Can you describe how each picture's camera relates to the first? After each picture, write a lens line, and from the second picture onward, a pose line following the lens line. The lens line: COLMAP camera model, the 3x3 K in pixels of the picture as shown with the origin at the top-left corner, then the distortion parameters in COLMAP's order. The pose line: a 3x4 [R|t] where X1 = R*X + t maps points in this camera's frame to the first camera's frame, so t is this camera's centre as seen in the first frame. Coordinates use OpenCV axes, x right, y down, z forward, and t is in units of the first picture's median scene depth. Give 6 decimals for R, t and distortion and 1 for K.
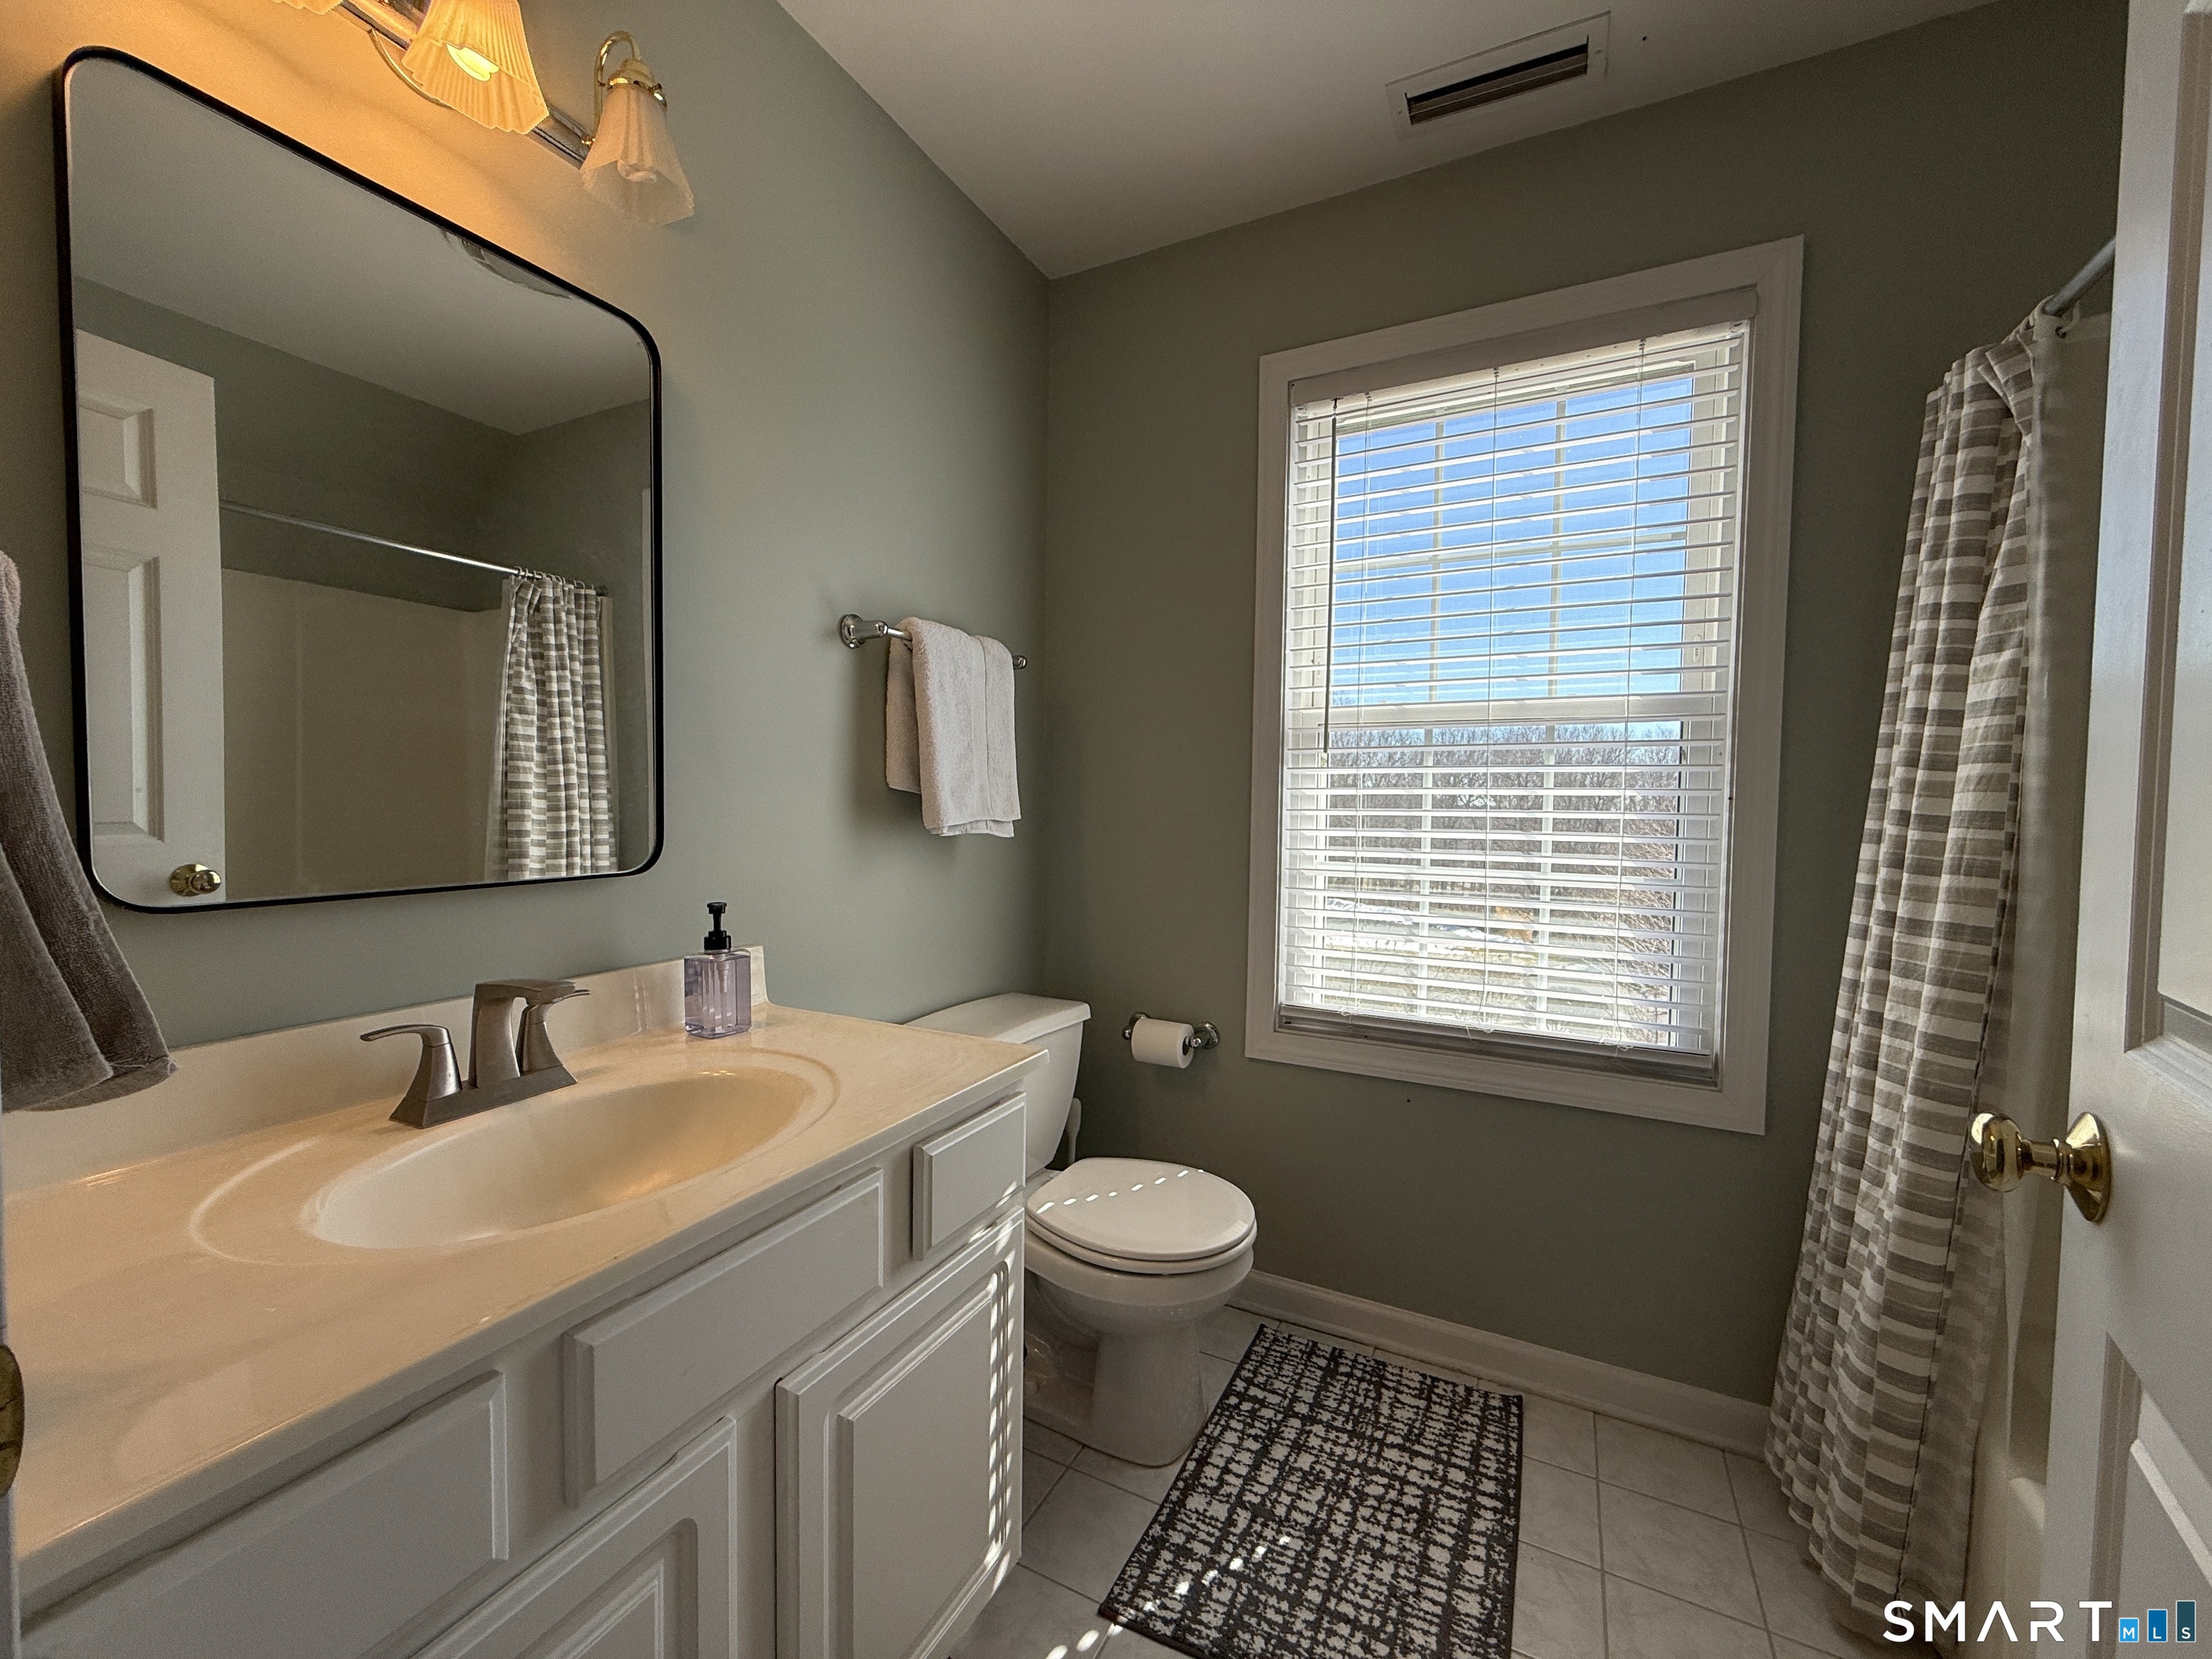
lens RADIAL K [[882.5, 0, 1099.2], [0, 882.5, 831.7], [0, 0, 1]] dist [-0.000115, 0.000177]
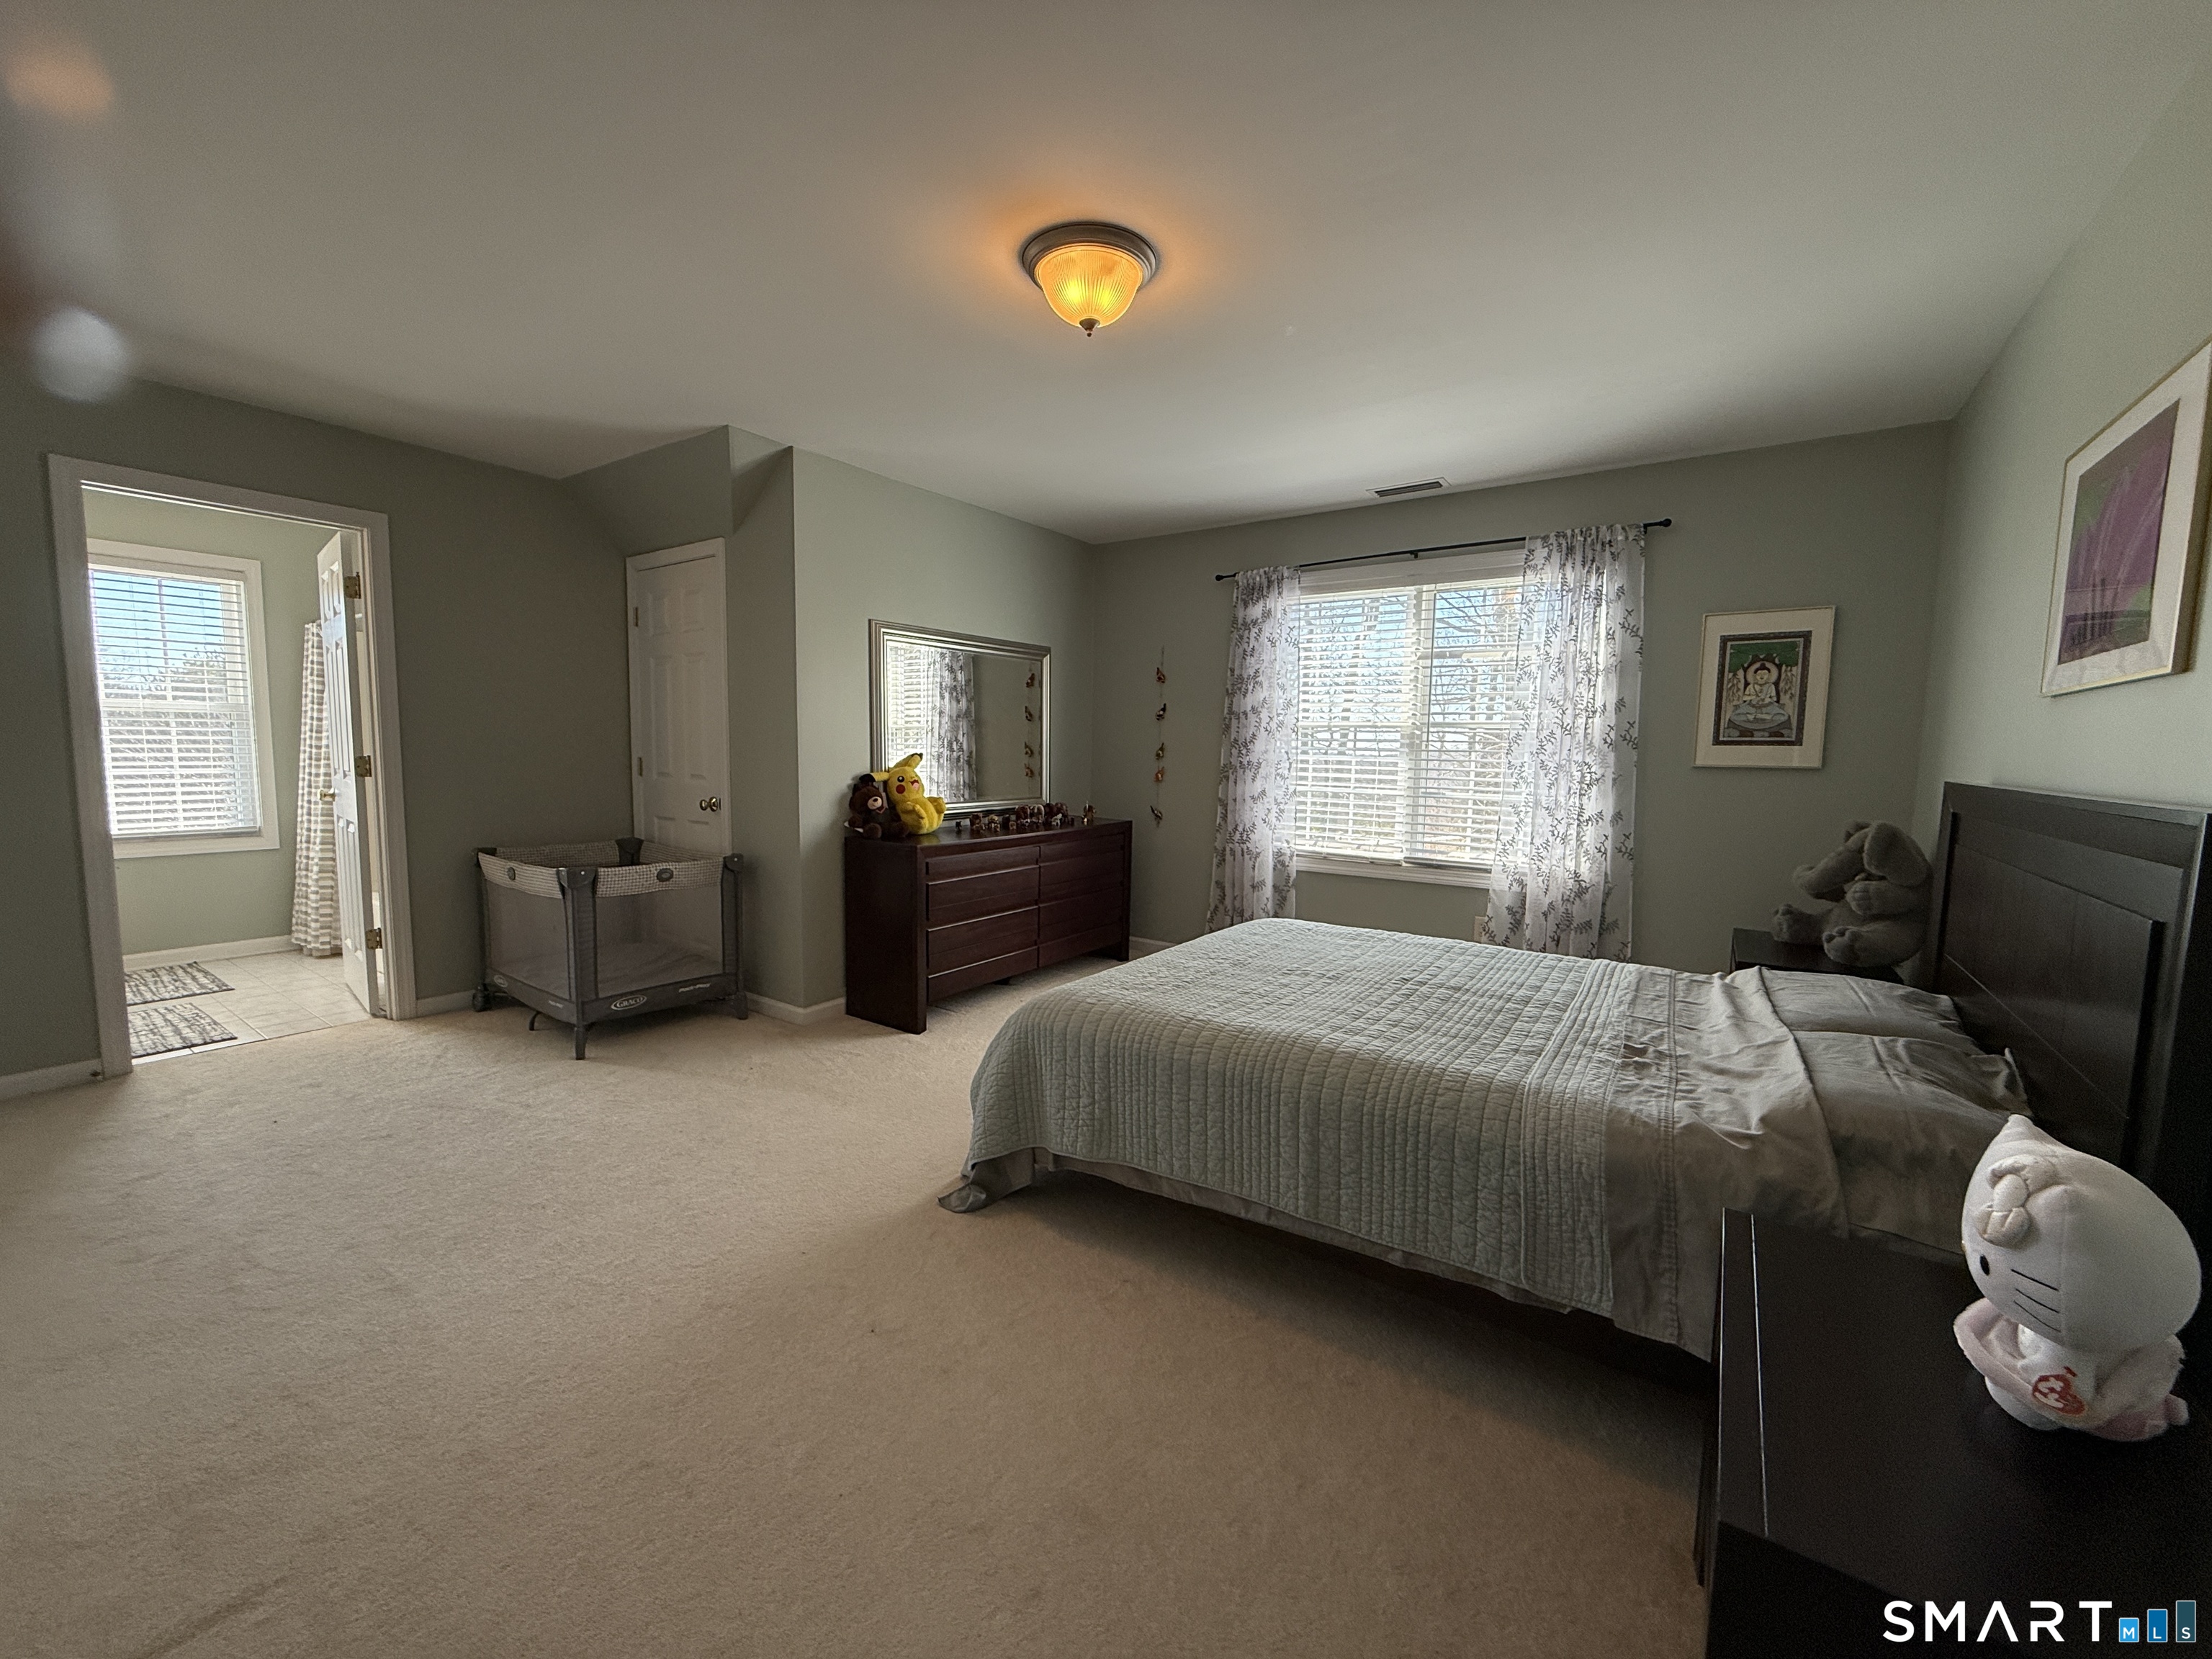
lens RADIAL K [[882.5, 0, 1098.7], [0, 882.5, 830.1], [0, 0, 1]] dist [-0.000115, 0.000177]
pose [[0.143471, -0.096880, 0.984901, -1.944558], [0.026907, 0.995211, 0.093974, 0.065109], [-0.989289, 0.013018, 0.145391, -2.376513]]
